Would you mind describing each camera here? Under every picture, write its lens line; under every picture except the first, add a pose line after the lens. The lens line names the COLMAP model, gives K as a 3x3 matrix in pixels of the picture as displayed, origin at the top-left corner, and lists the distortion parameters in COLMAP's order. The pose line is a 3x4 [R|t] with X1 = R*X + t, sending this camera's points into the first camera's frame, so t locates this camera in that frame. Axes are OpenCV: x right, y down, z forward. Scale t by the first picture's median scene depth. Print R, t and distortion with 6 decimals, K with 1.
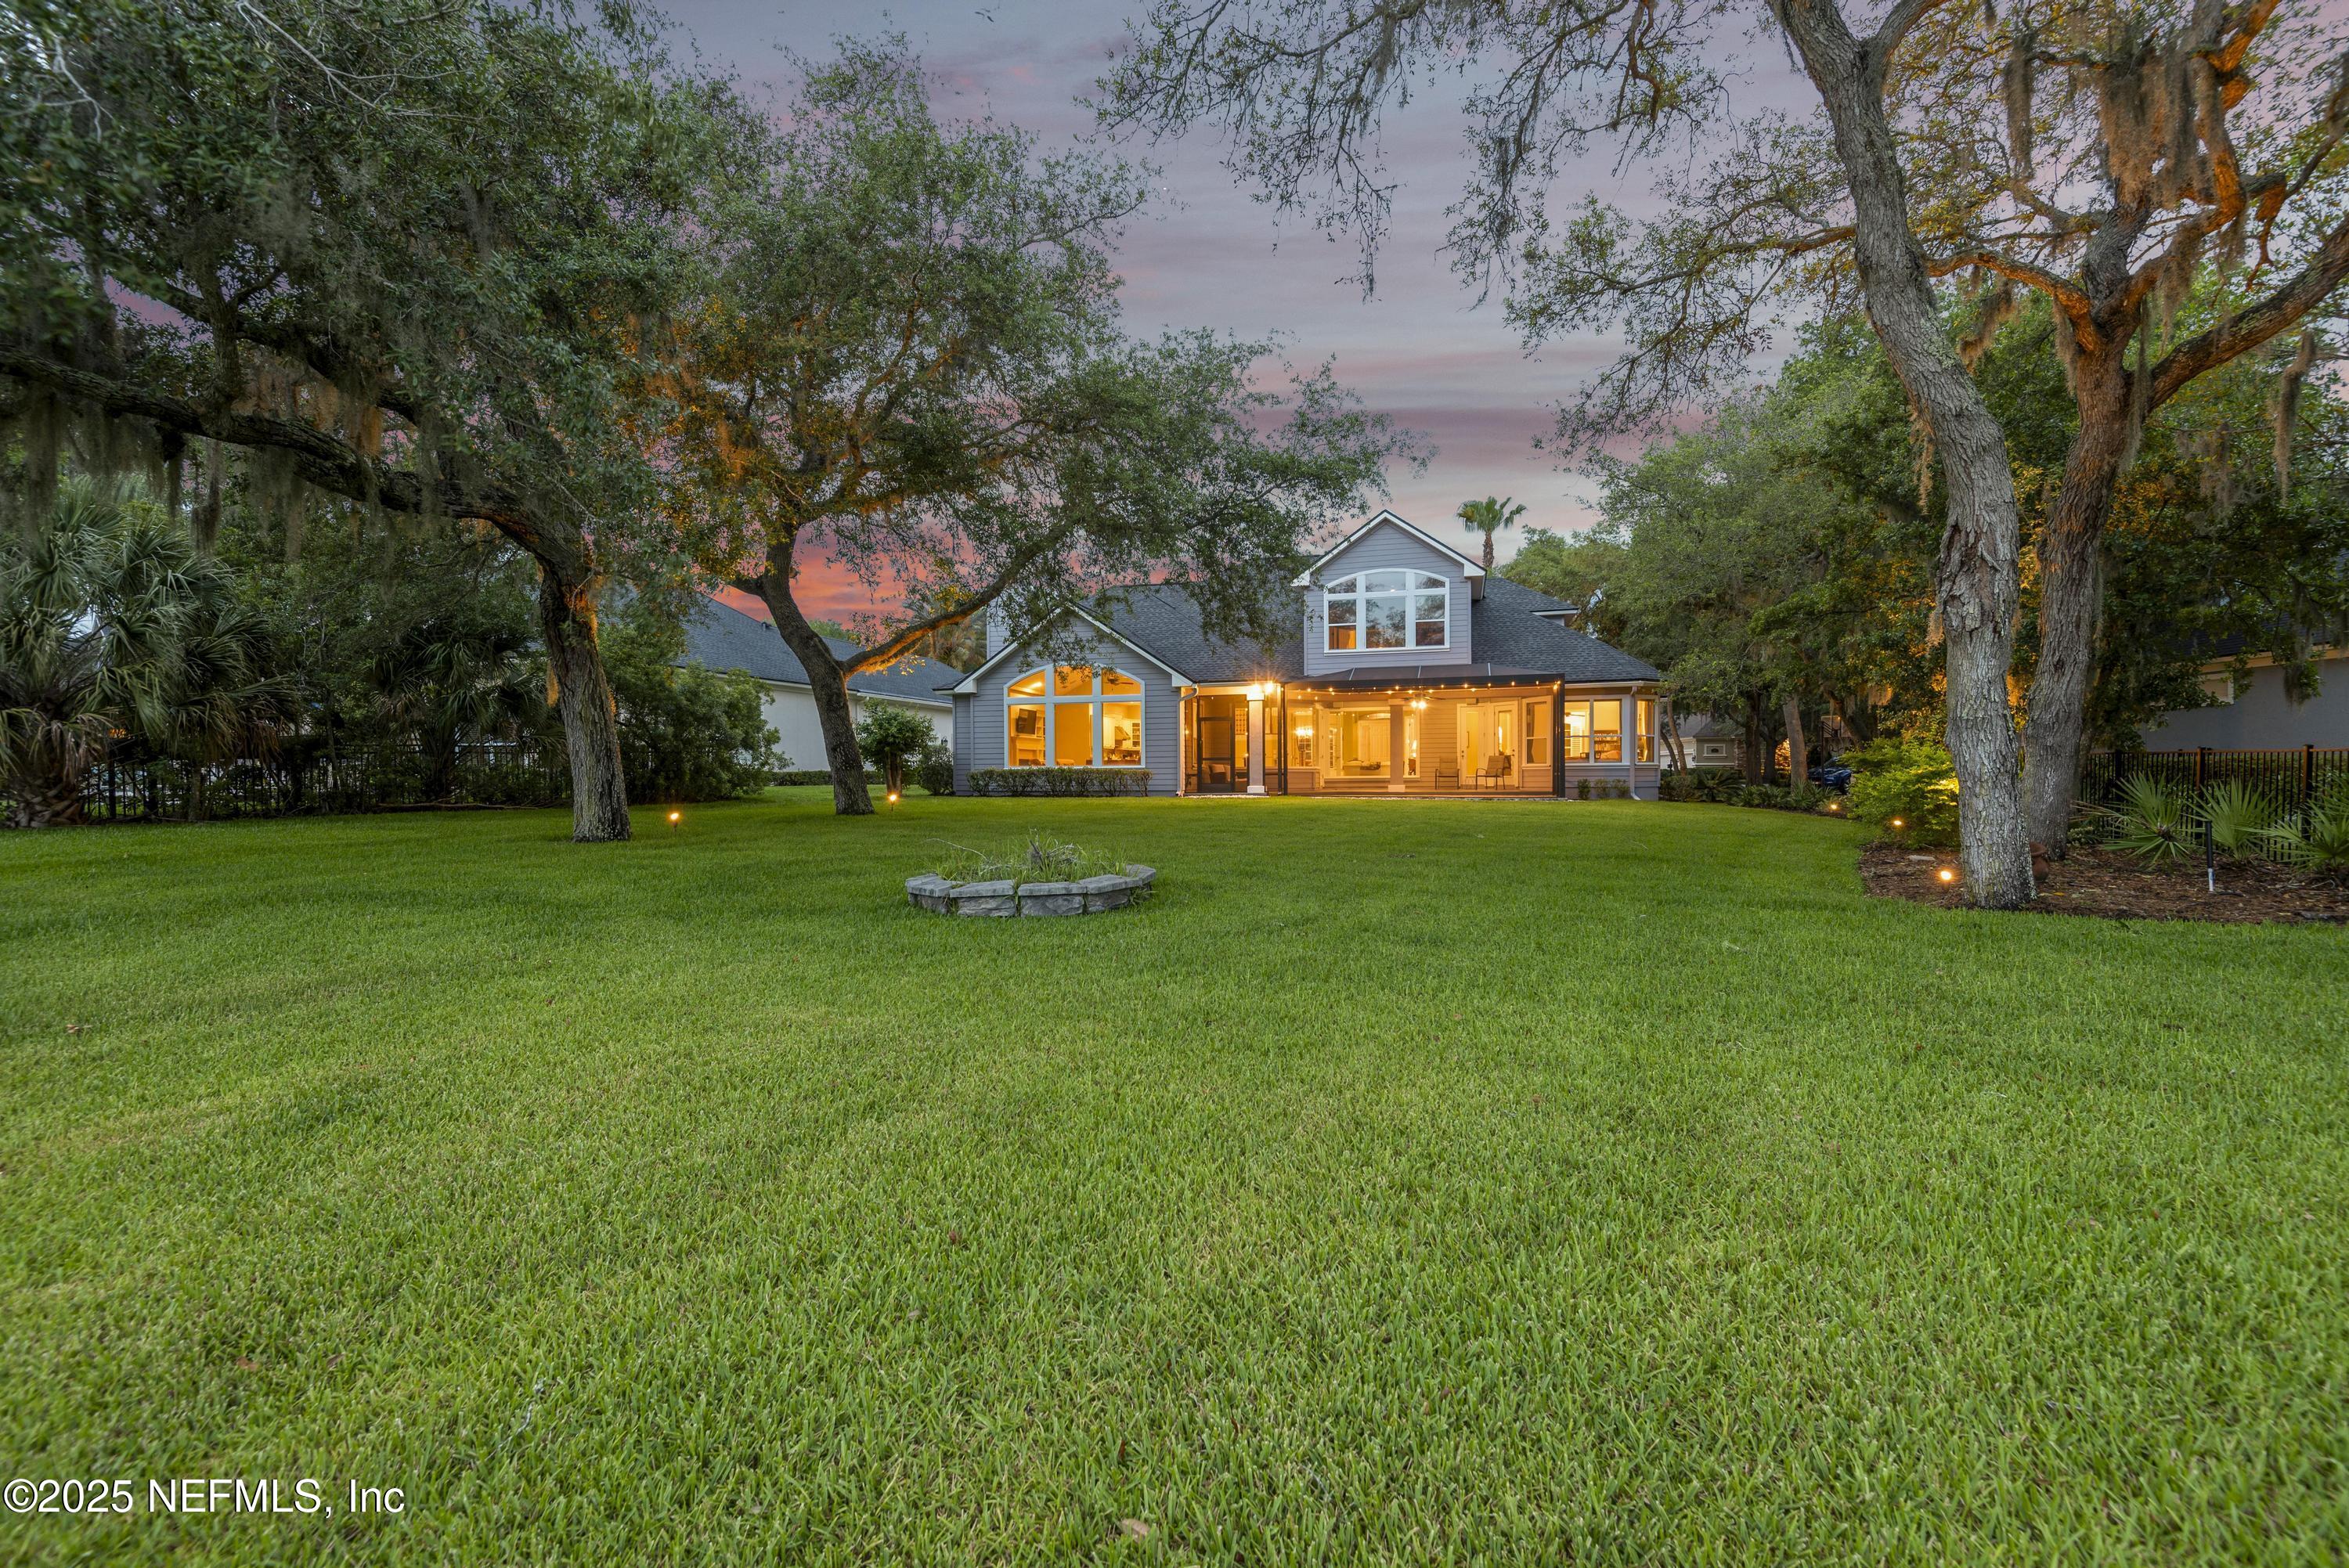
lens RADIAL K [[1065.2, 0, 1172.7], [0, 1065.2, 783.1], [0, 0, 1]] dist [0.011033, -0.002242]
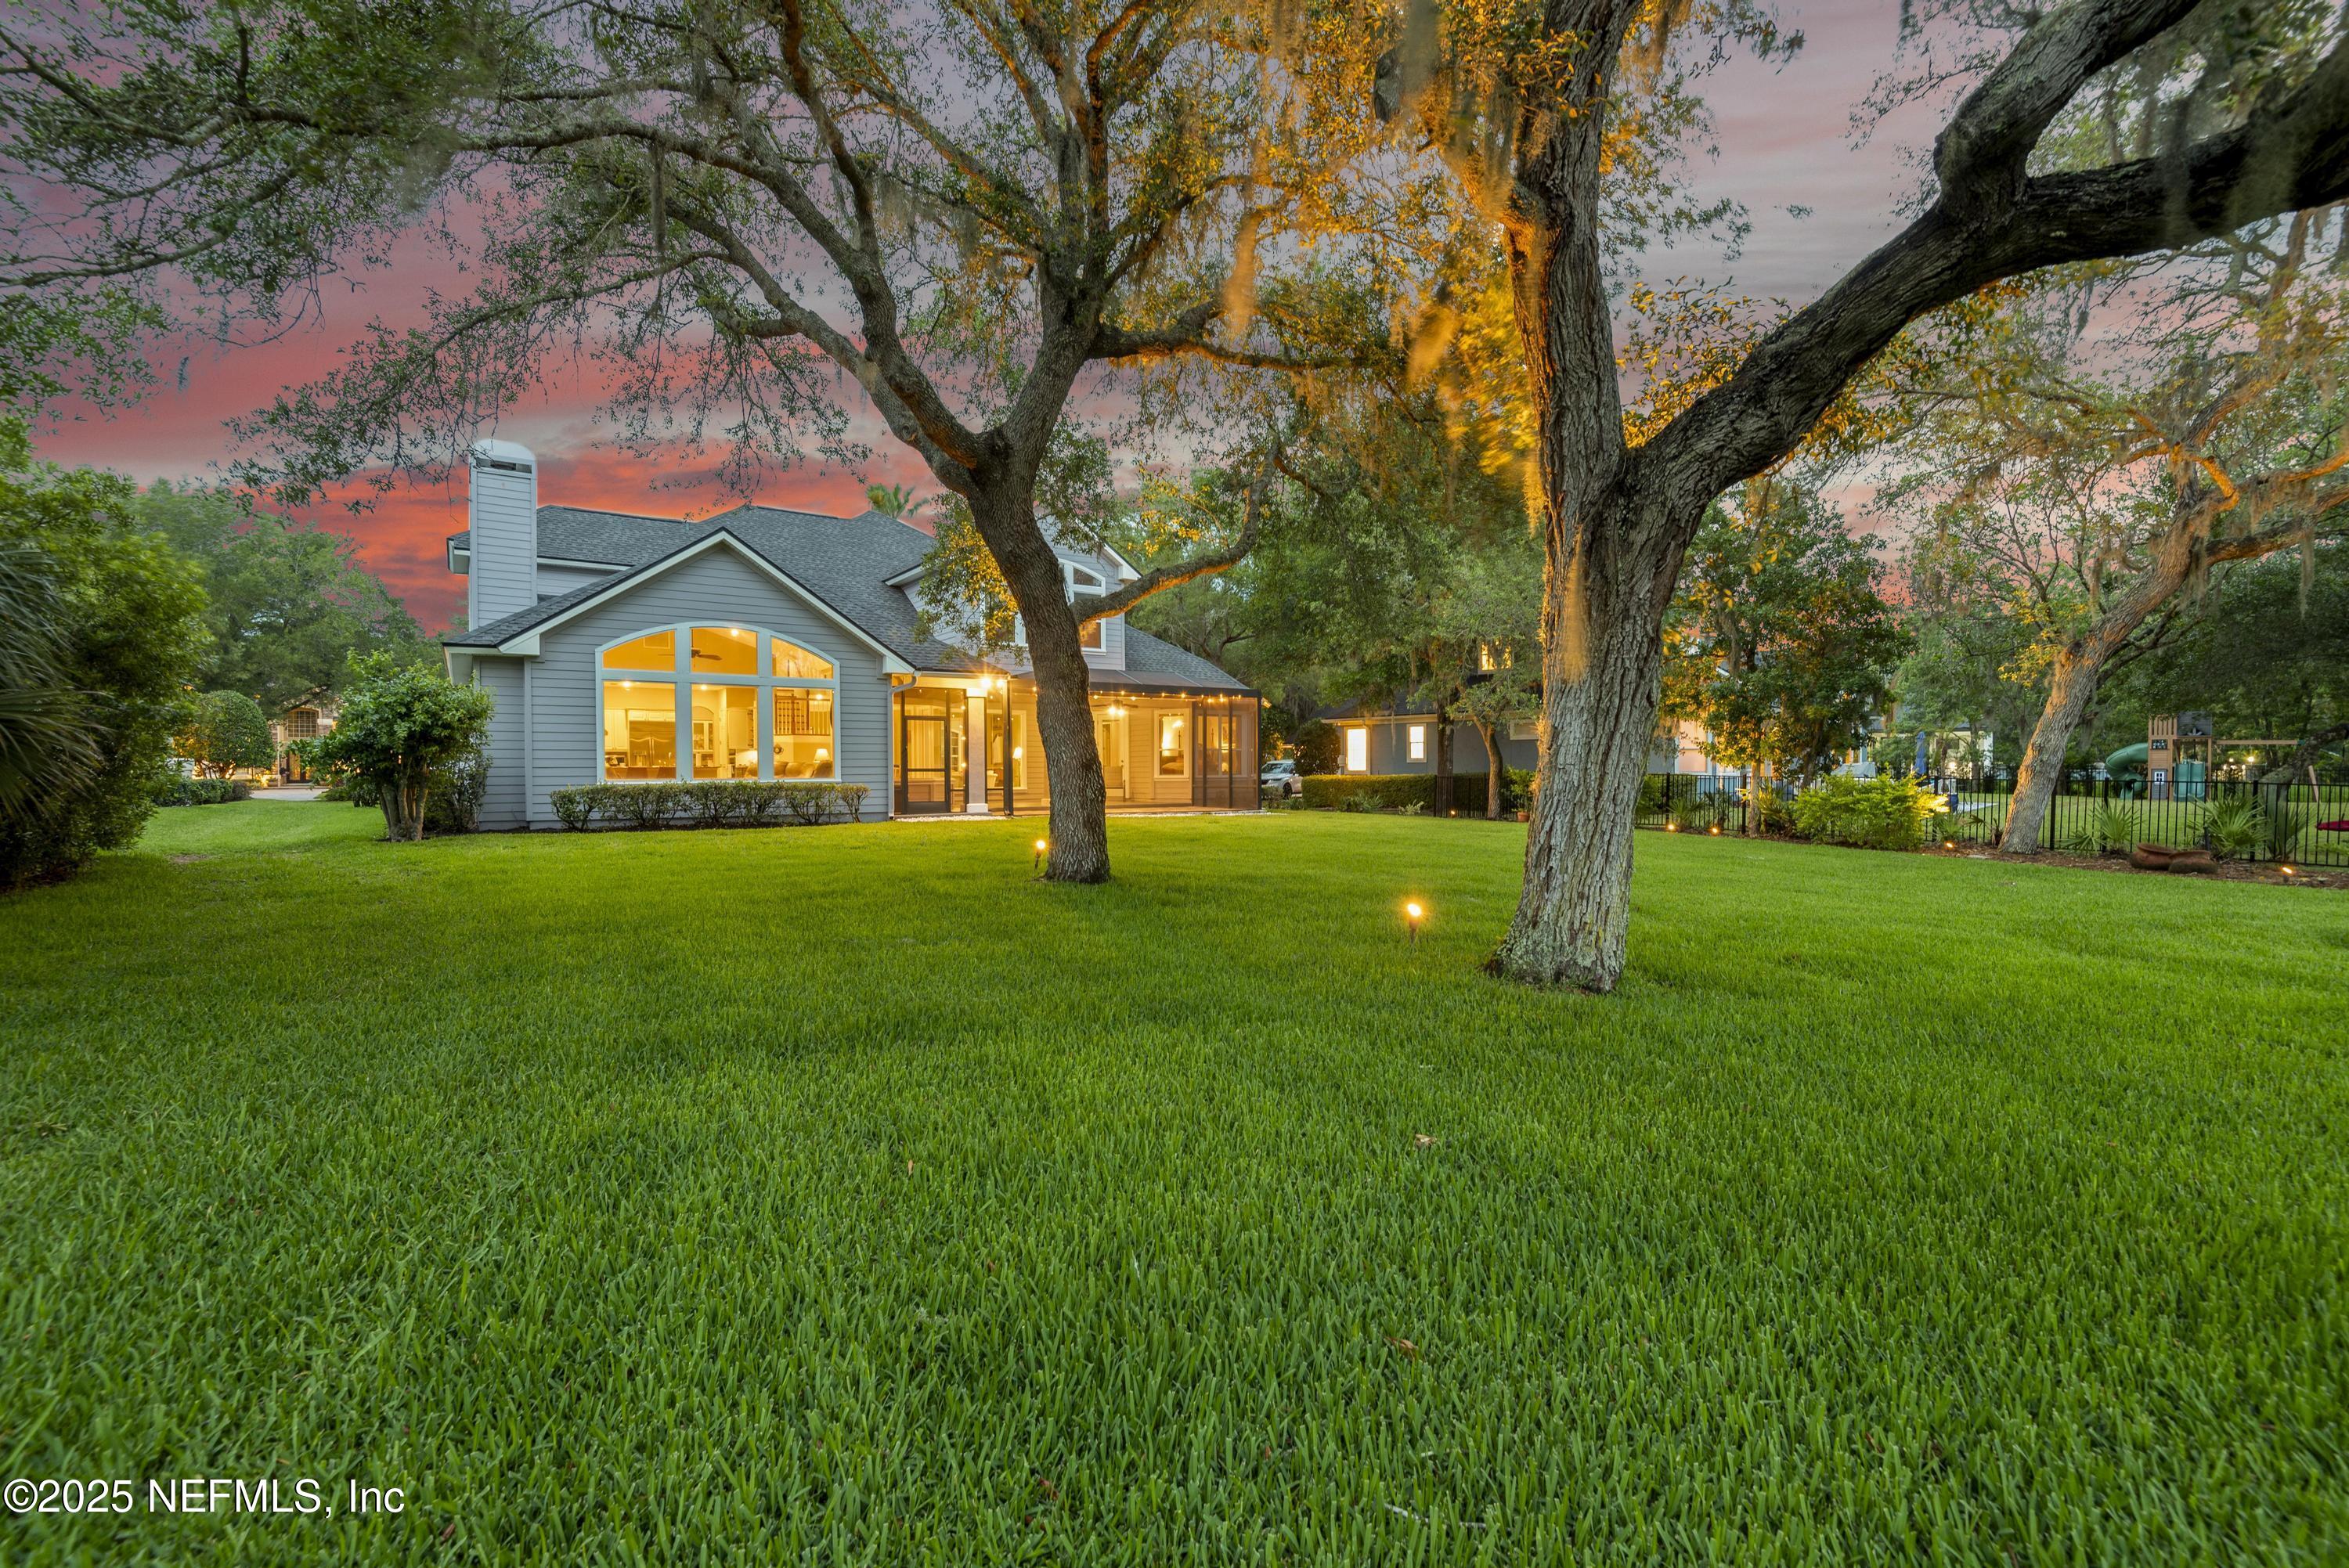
lens RADIAL K [[1065.2, 0, 1191.7], [0, 1065.2, 775.0], [0, 0, 1]] dist [0.011033, -0.002242]
pose [[0.640294, -0.001216, 0.768129, -0.430533], [0.006039, 0.999976, -0.003451, -0.015311], [-0.768106, 0.006848, 0.640286, 0.361767]]
